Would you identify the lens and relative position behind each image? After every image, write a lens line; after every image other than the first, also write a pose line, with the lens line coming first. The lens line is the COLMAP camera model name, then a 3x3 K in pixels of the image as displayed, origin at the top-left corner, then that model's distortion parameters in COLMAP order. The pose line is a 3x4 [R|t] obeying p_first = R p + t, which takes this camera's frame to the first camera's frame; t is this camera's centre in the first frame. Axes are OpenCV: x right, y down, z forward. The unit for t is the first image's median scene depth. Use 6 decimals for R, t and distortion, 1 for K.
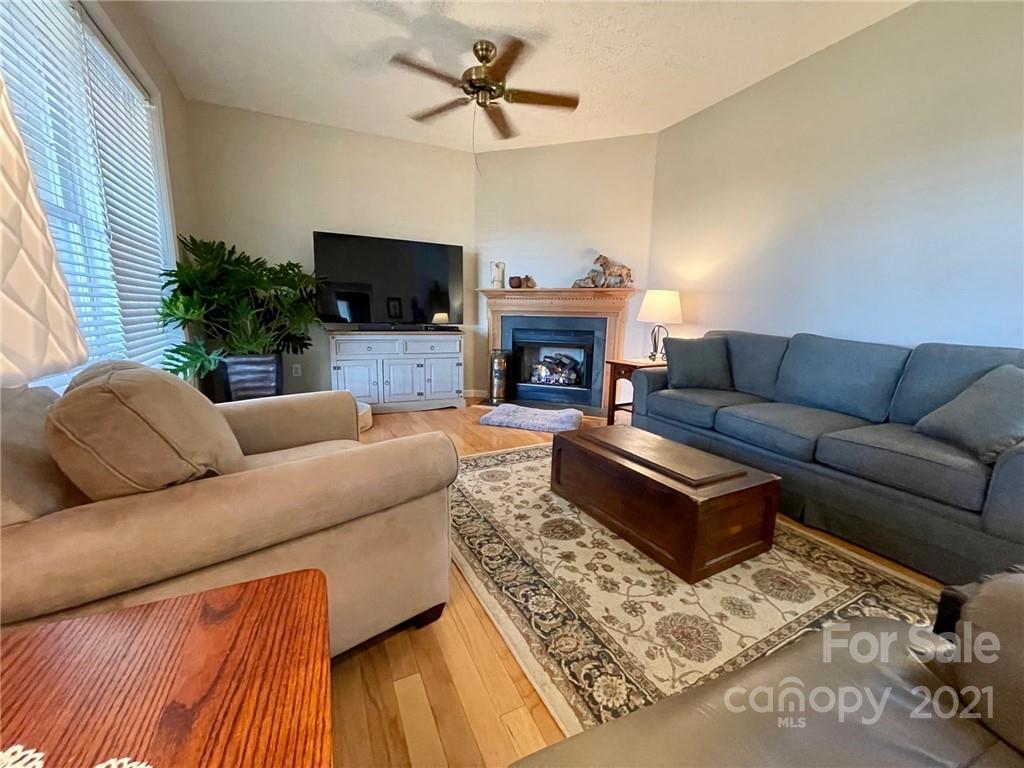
lens RADIAL K [[414.2, 0, 509.6], [0, 414.2, 382.2], [0, 0, 1]] dist [-0.002410, -0.000181]
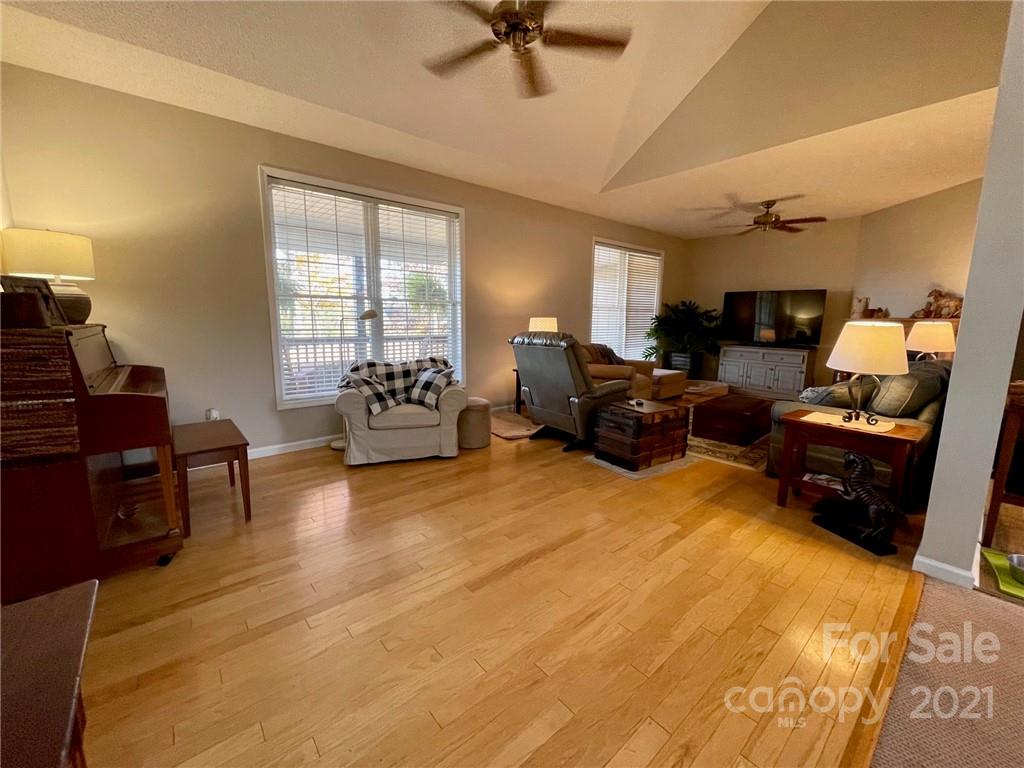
lens RADIAL K [[414.2, 0, 509.6], [0, 414.2, 382.2], [0, 0, 1]] dist [-0.002410, -0.000181]
pose [[0.270932, 0.131795, -0.953533, 1.066453], [-0.166306, 0.982096, 0.088489, 0.035181], [0.948123, 0.134604, 0.288000, -0.398496]]
